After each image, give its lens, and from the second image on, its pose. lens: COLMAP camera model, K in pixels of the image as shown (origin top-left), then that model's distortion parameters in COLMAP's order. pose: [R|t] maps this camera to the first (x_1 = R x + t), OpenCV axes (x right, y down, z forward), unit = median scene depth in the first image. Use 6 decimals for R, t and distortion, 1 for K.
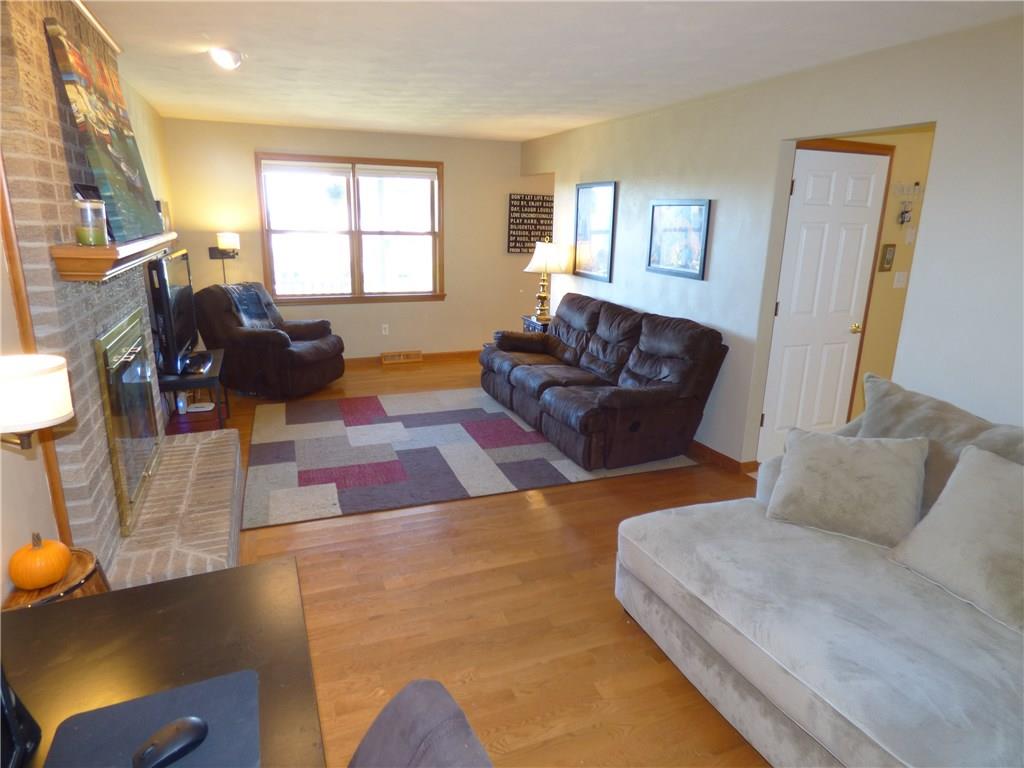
lens RADIAL K [[612.4, 0, 512.0], [0, 612.4, 384.0], [0, 0, 1]] dist [-0.015666, -0.000653]
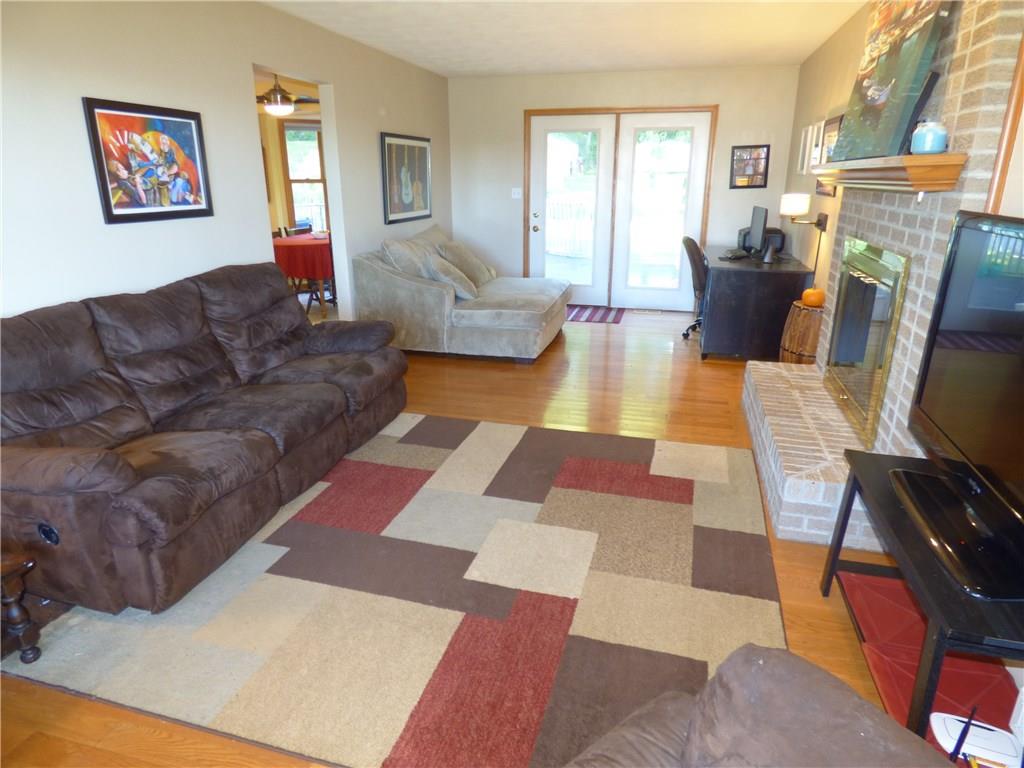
lens RADIAL K [[612.4, 0, 512.0], [0, 612.4, 384.0], [0, 0, 1]] dist [-0.015666, -0.000653]
pose [[-0.799509, -0.210762, 0.562463, -0.497504], [0.143029, 0.842680, 0.519070, -0.334515], [-0.583377, 0.495449, -0.643585, 1.358864]]
